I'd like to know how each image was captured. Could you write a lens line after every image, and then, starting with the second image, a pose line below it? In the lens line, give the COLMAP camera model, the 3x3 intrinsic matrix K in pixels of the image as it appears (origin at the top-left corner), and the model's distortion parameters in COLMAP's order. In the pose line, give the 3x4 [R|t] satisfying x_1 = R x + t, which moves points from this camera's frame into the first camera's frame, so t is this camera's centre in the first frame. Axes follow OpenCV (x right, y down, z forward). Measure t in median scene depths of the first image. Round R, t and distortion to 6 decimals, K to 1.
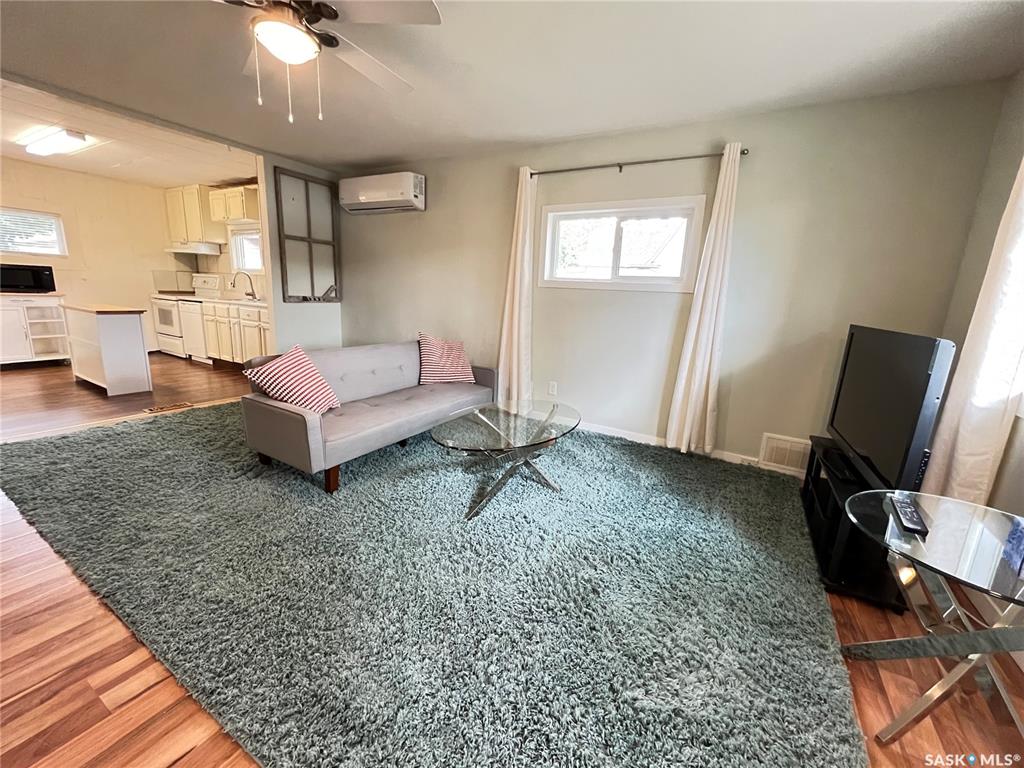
lens RADIAL K [[417.2, 0, 508.8], [0, 417.2, 386.6], [0, 0, 1]] dist [-0.004876, 0.000553]
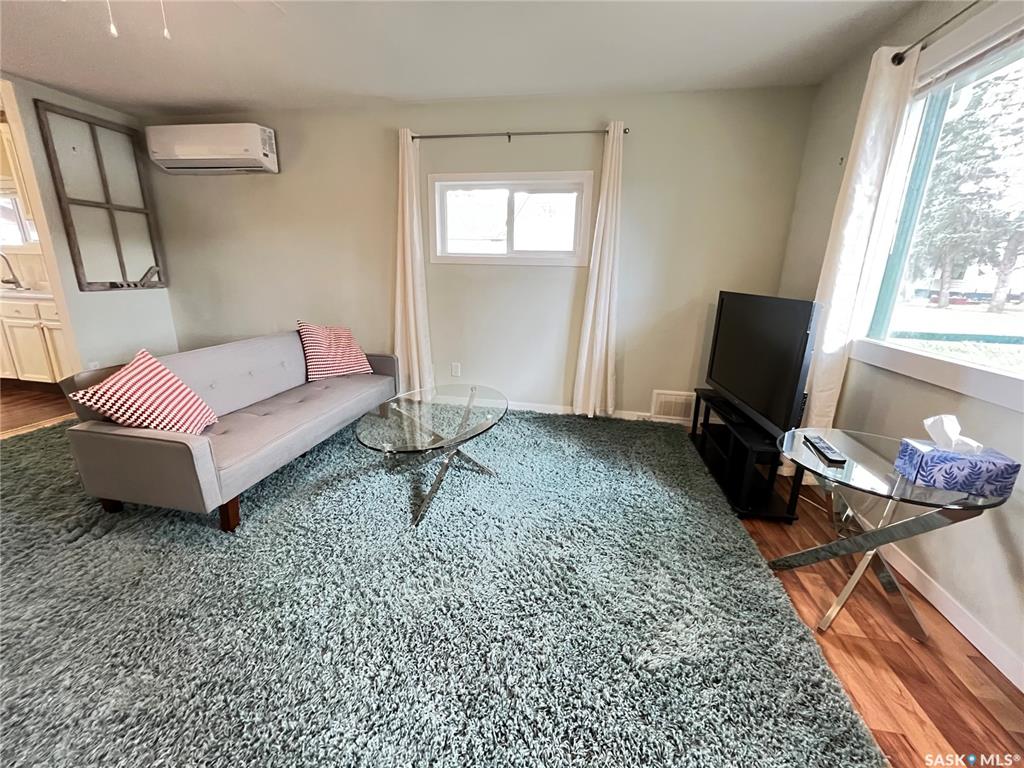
lens RADIAL K [[417.2, 0, 511.4], [0, 417.2, 386.8], [0, 0, 1]] dist [-0.004876, 0.000553]
pose [[0.939207, -0.117047, 0.322784, -0.135163], [0.097245, 0.992288, 0.076866, -0.027316], [-0.329292, -0.040804, 0.943346, 0.070706]]
